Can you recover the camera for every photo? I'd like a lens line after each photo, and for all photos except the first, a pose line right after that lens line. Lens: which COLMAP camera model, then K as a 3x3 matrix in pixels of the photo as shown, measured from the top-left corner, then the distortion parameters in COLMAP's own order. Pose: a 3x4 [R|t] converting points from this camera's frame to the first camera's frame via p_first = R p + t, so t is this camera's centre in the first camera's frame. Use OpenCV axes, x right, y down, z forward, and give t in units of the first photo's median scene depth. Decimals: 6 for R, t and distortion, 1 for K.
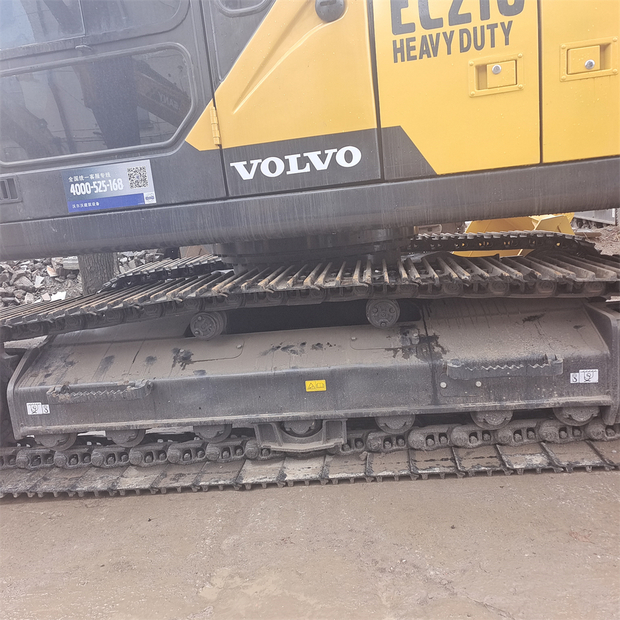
lens RADIAL K [[553.2, 0, 309.7], [0, 553.2, 326.3], [0, 0, 1]] dist [0.025895, 0.016034]
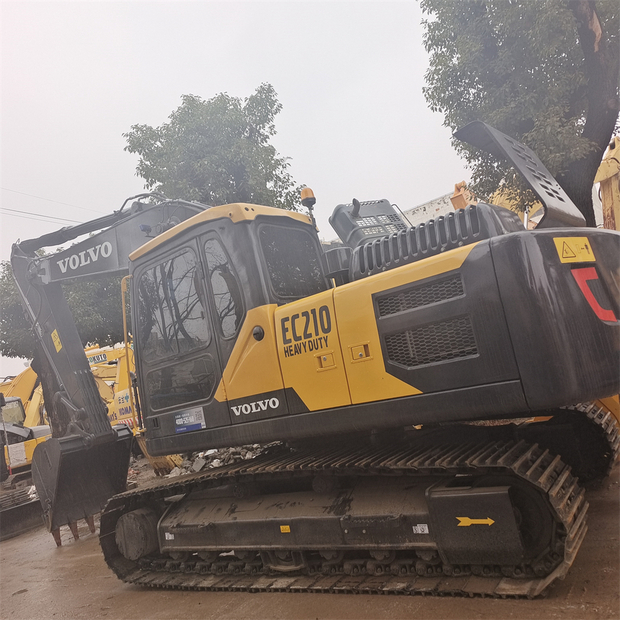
lens RADIAL K [[553.2, 0, 309.7], [0, 553.2, 326.3], [0, 0, 1]] dist [0.025895, 0.016034]
pose [[0.876652, -0.130603, -0.463059, 1.007445], [0.018247, 0.970784, -0.239260, -0.093063], [0.480779, 0.201298, 0.853423, -0.580691]]
